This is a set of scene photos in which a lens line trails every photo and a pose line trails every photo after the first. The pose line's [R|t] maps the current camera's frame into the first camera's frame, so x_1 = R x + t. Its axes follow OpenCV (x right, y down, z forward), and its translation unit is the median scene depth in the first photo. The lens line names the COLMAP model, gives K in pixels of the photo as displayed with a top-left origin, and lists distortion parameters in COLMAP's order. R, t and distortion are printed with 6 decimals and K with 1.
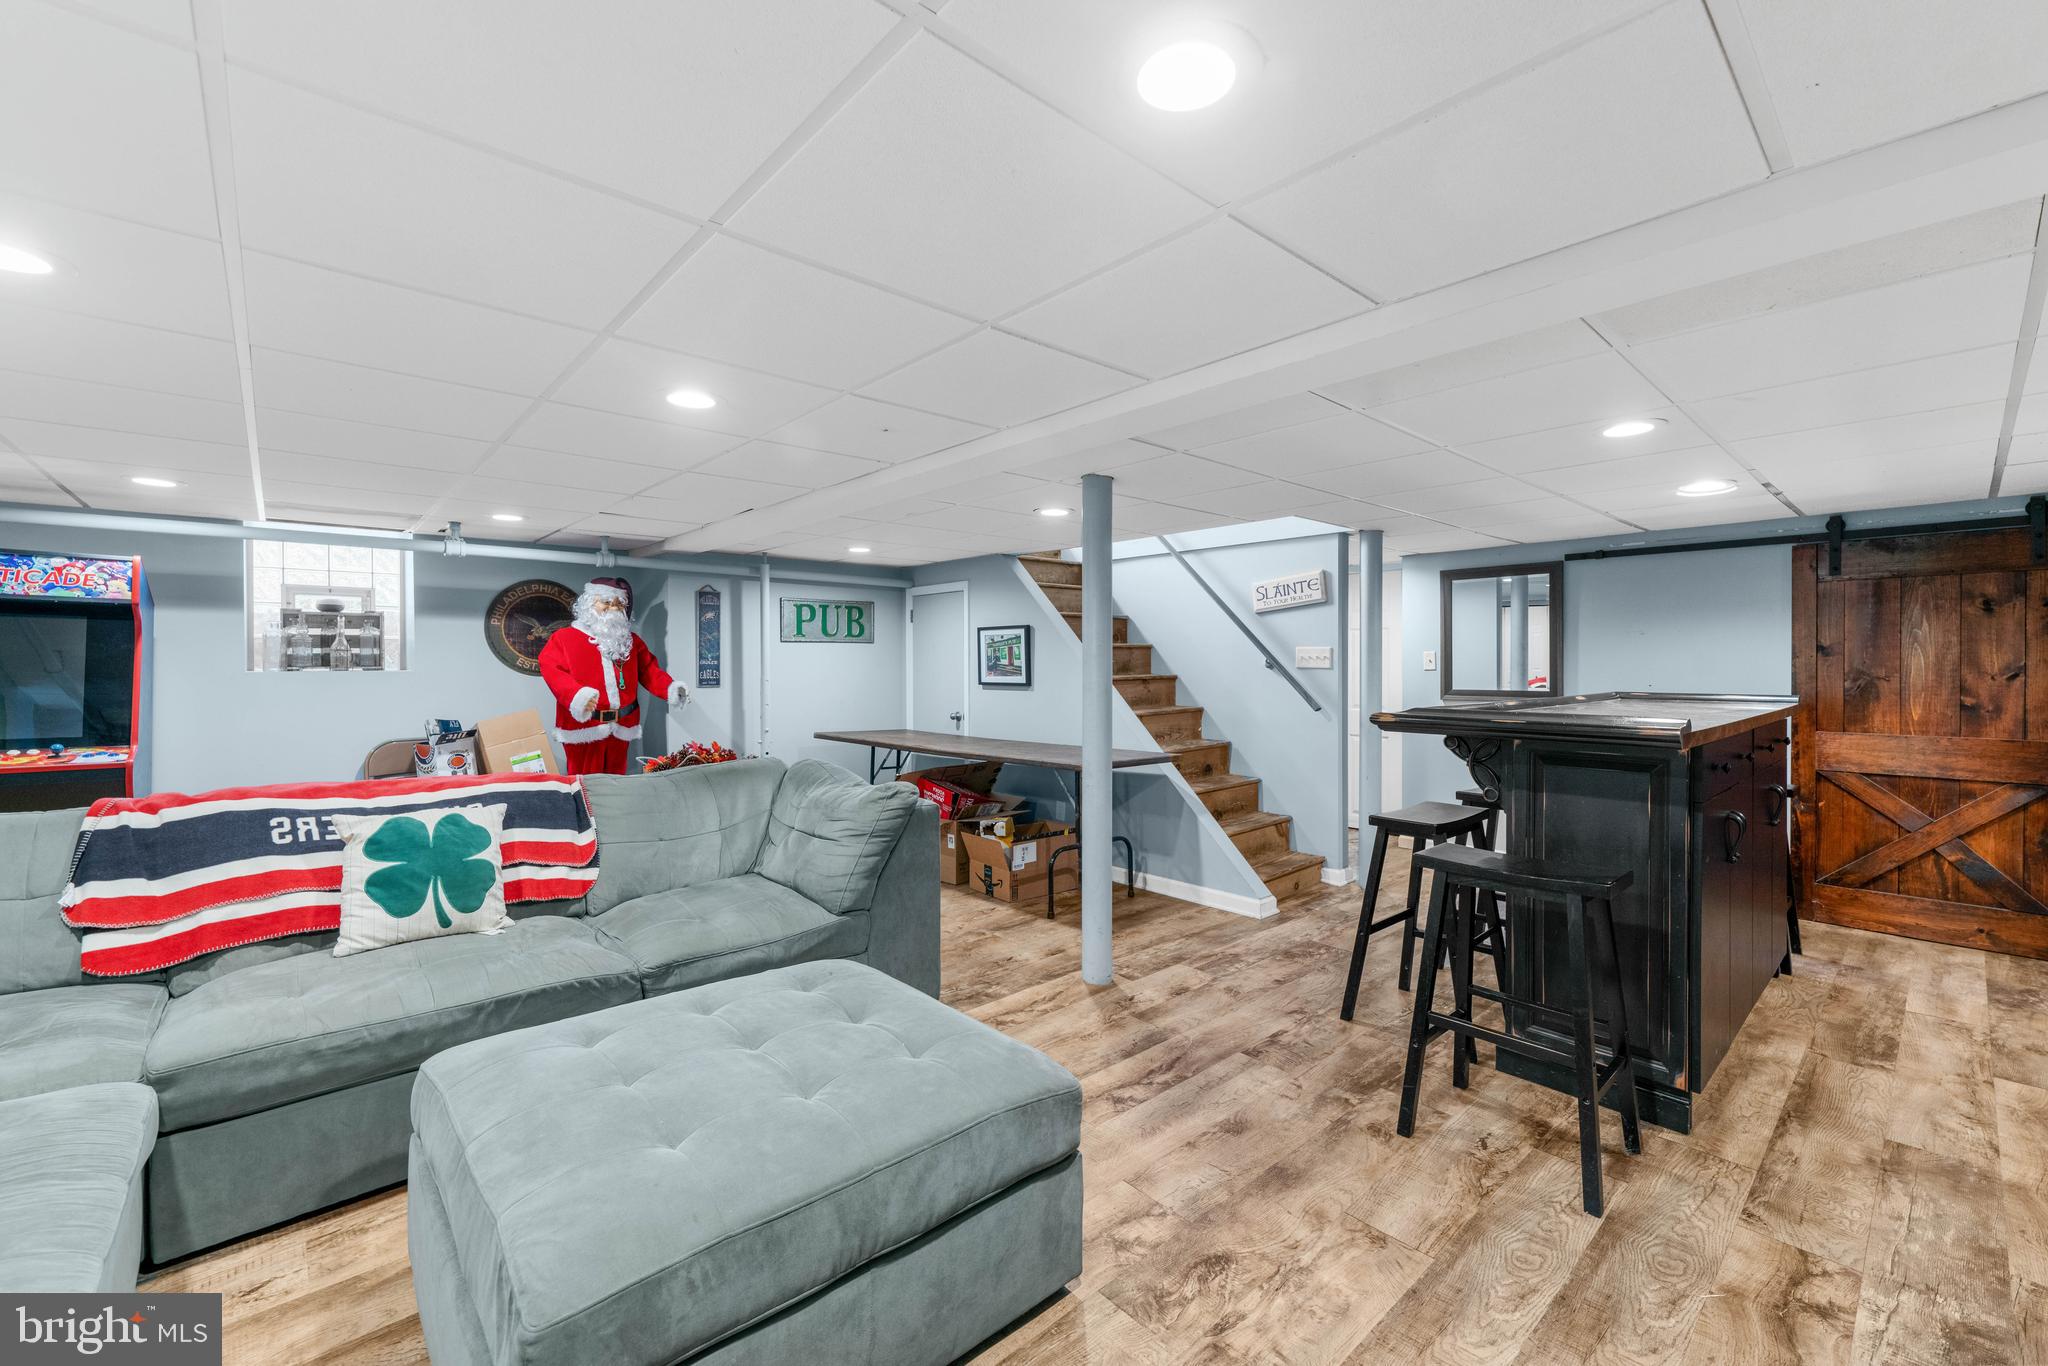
lens RADIAL K [[832.2, 0, 1022.9], [0, 832.2, 659.3], [0, 0, 1]] dist [0.004032, -0.000241]
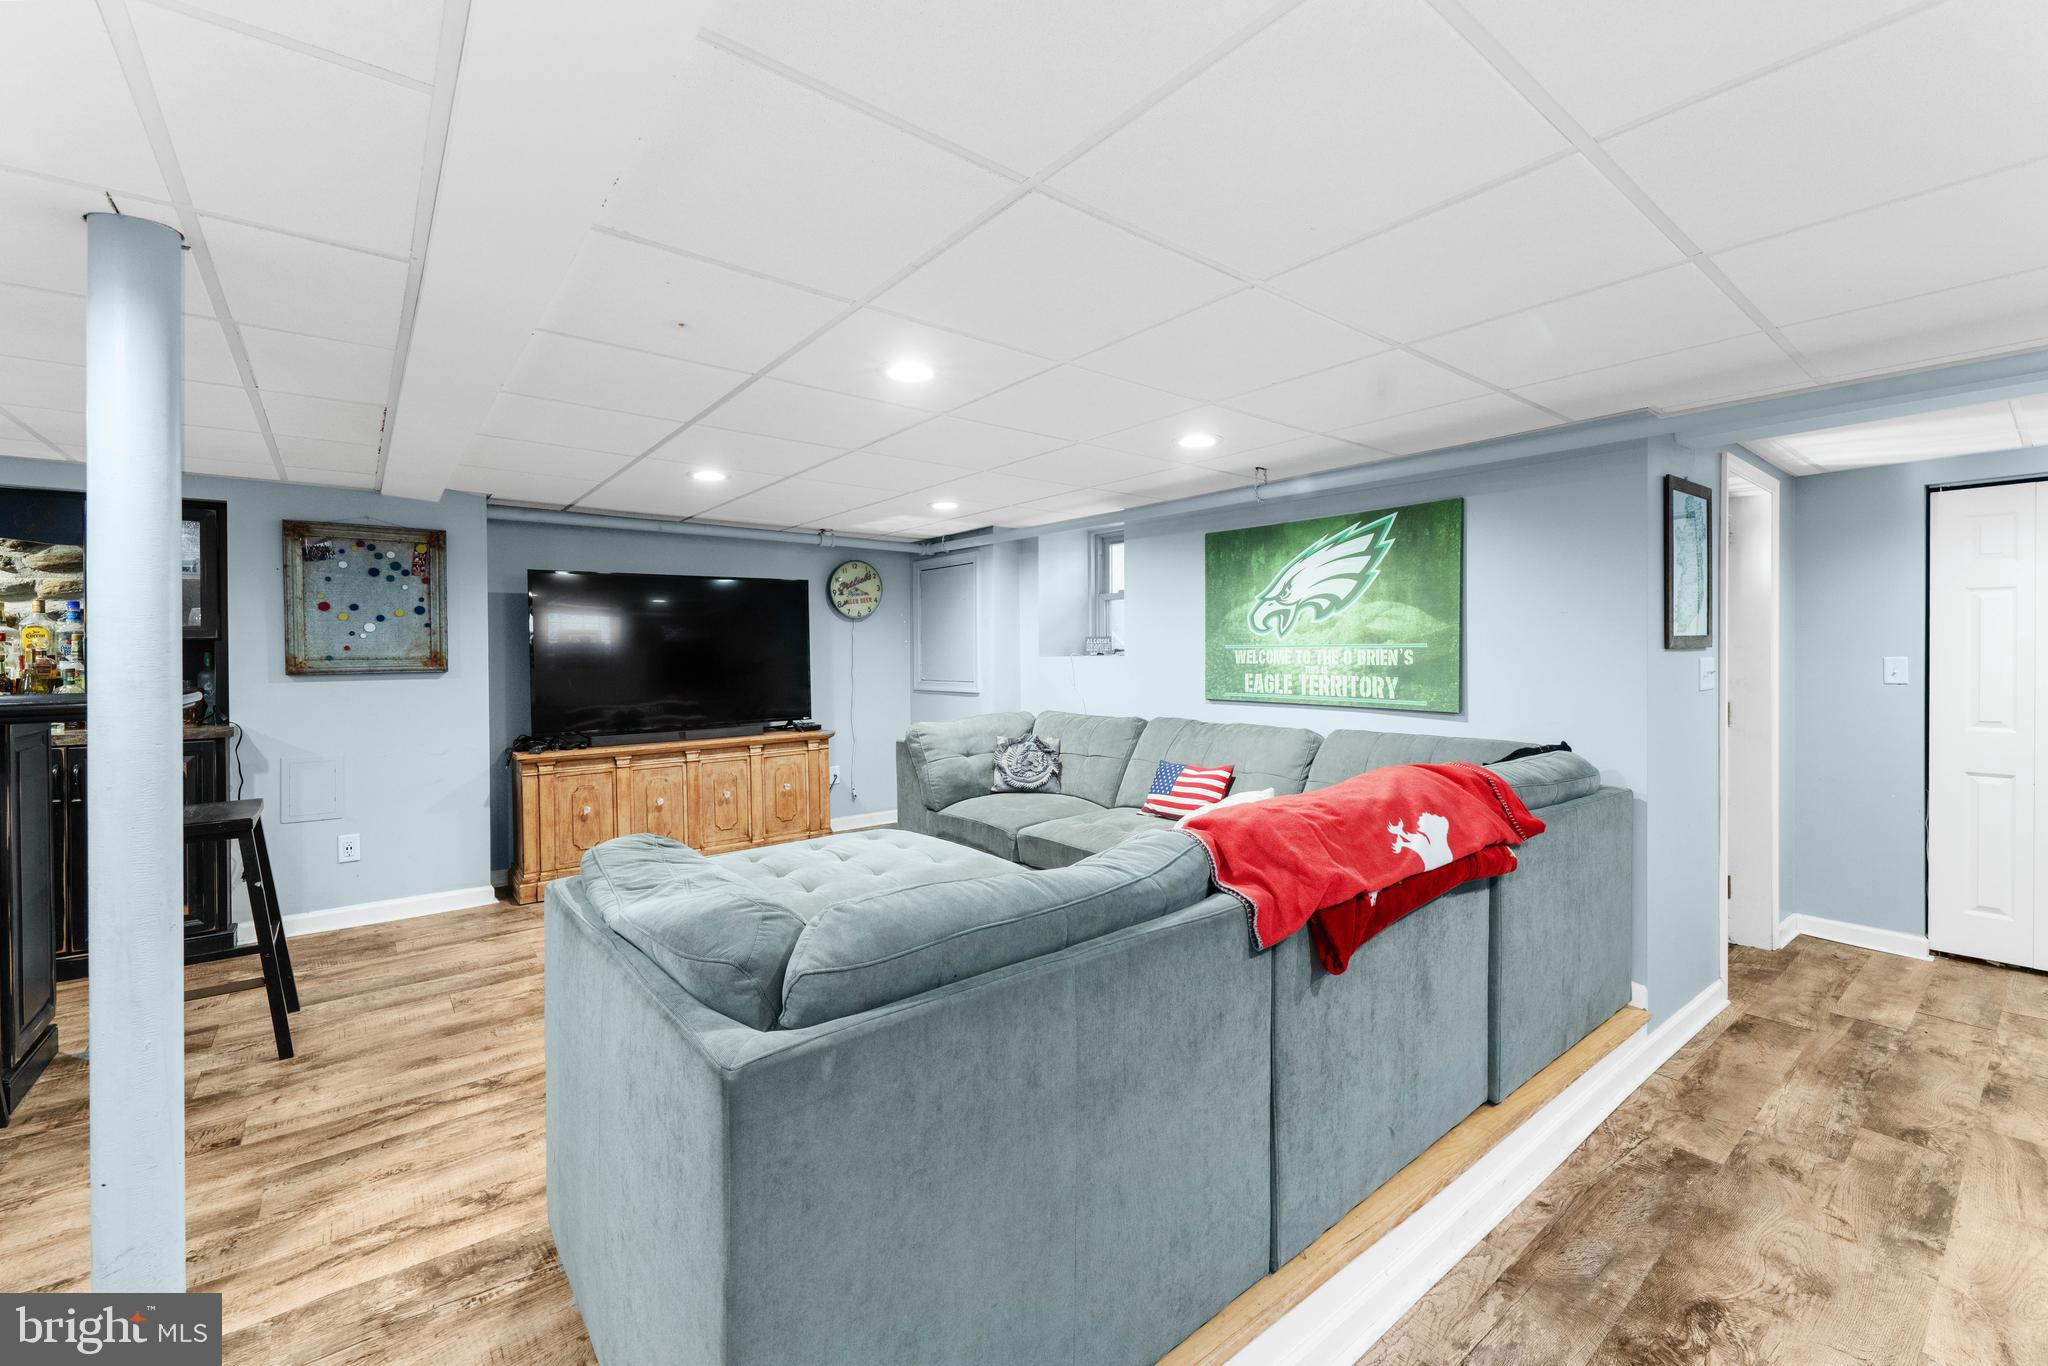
lens RADIAL K [[832.2, 0, 1022.9], [0, 832.2, 659.3], [0, 0, 1]] dist [0.004032, -0.000241]
pose [[-0.998467, 0.003656, 0.055232, -0.536272], [0.003807, 0.999989, 0.002639, 0.023178], [-0.055222, 0.002845, -0.998470, 1.827103]]
